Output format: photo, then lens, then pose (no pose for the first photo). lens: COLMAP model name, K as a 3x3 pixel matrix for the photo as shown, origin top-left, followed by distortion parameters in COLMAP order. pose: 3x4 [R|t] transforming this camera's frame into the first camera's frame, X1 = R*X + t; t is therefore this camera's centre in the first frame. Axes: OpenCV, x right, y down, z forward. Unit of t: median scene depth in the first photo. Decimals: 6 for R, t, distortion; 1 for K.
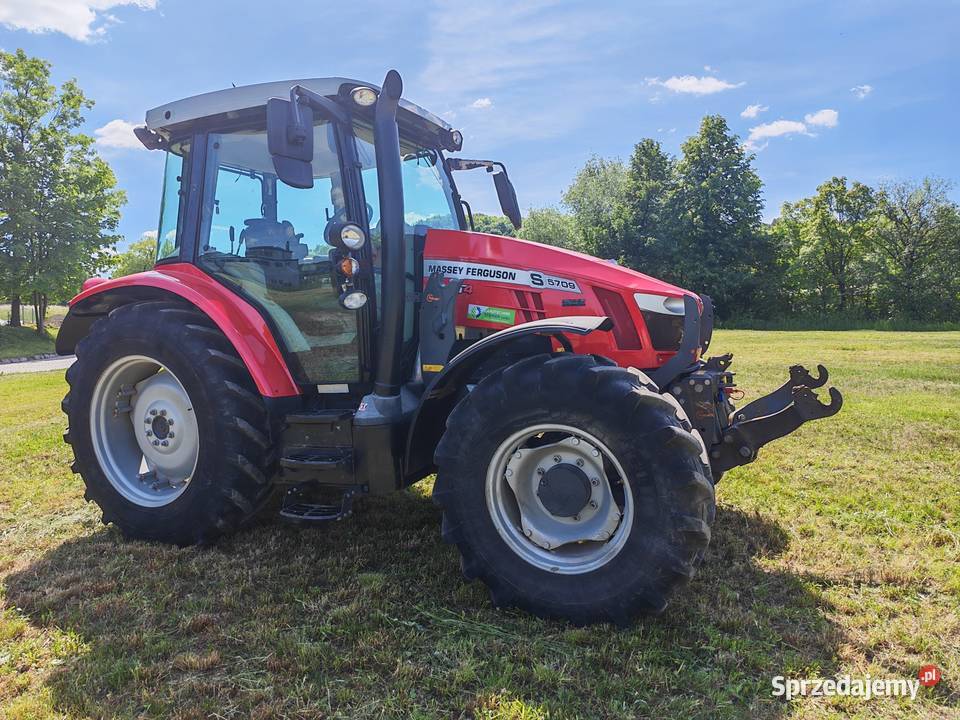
lens RADIAL K [[653.7, 0, 463.0], [0, 653.7, 354.5], [0, 0, 1]] dist [0.045726, -0.002685]
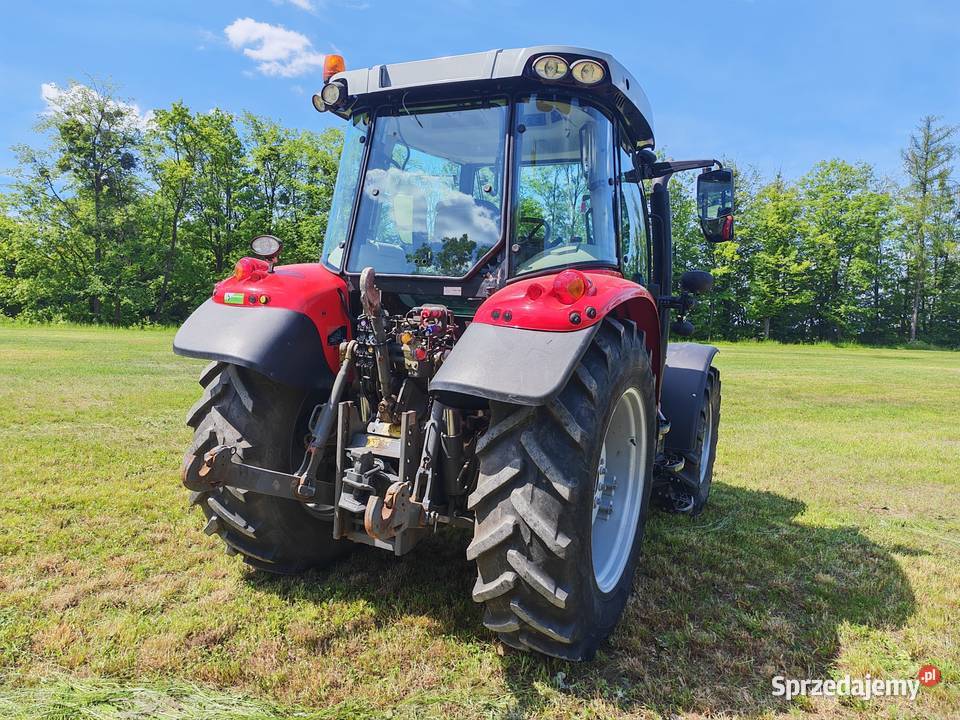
lens RADIAL K [[655.6, 0, 477.5], [0, 655.6, 362.2], [0, 0, 1]] dist [0.060745, -0.072629]
pose [[0.028142, -0.035855, 0.998961, -1.351368], [0.007236, 0.999338, 0.035665, -0.062638], [-0.999578, 0.006224, 0.028382, 1.256982]]
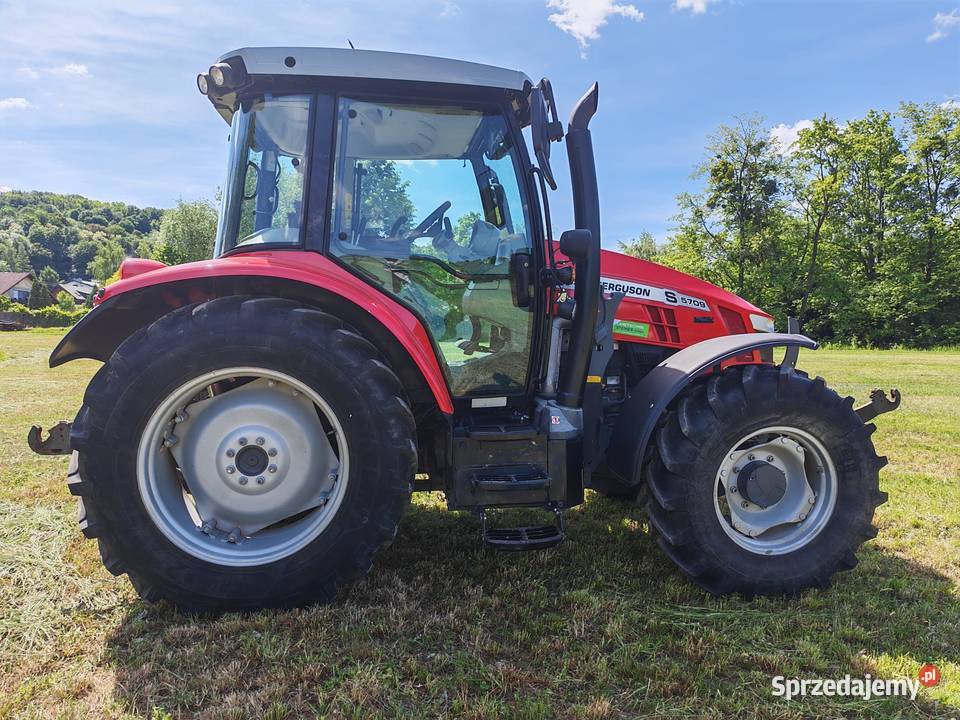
lens RADIAL K [[659.3, 0, 464.6], [0, 659.3, 354.4], [0, 0, 1]] dist [0.003902, -0.001209]
pose [[0.842260, 0.007482, 0.539020, -0.739403], [-0.001648, 0.999935, -0.011304, -0.005173], [-0.539069, 0.008632, 0.842217, 0.244008]]
